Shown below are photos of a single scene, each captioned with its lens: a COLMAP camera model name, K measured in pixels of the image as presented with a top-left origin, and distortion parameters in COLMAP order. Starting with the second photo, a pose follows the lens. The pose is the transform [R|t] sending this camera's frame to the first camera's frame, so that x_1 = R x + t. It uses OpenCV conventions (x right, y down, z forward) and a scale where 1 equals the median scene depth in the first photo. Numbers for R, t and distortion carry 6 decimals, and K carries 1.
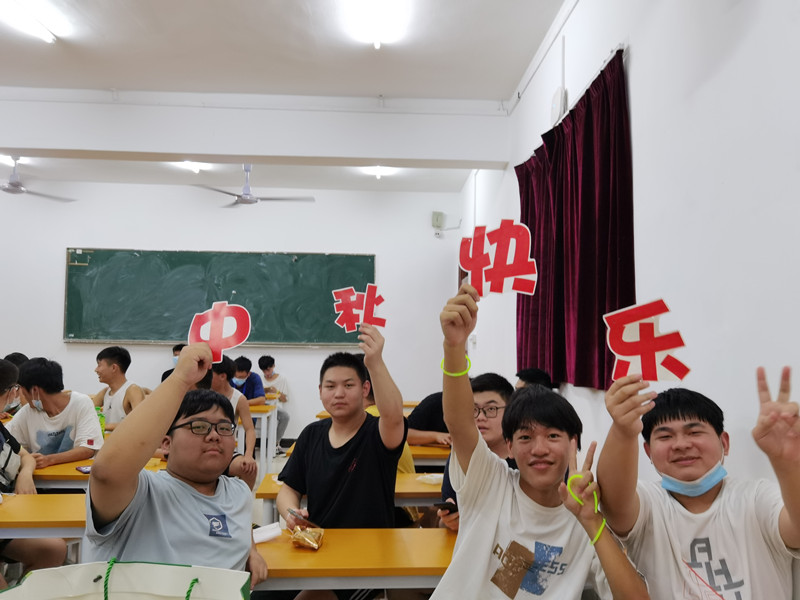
lens RADIAL K [[641.6, 0, 400.0], [0, 641.6, 300.0], [0, 0, 1]] dist [0.008018, -0.004017]
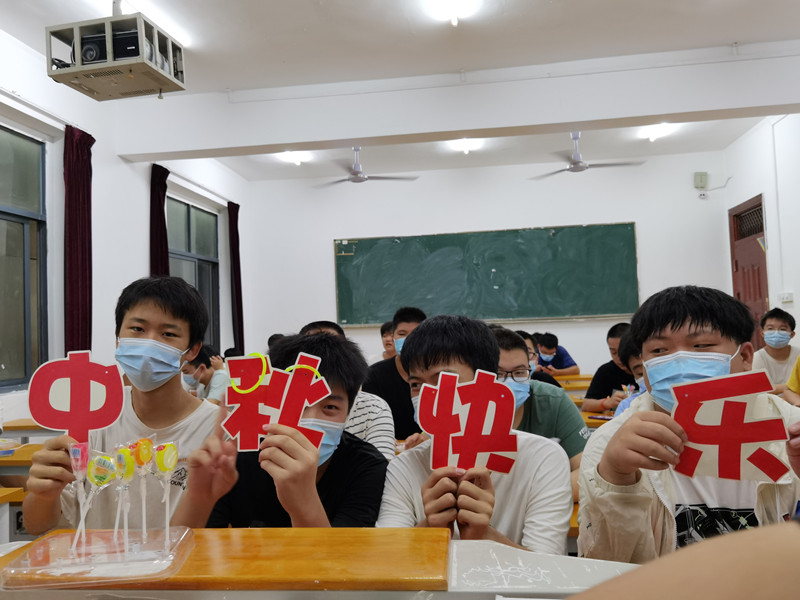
lens RADIAL K [[641.6, 0, 400.0], [0, 641.6, 300.0], [0, 0, 1]] dist [0.008018, -0.004017]
pose [[0.982489, -0.062032, -0.175690, -0.228808], [0.064991, 0.997824, 0.011131, 0.013511], [0.174617, -0.022354, 0.984383, -0.026543]]
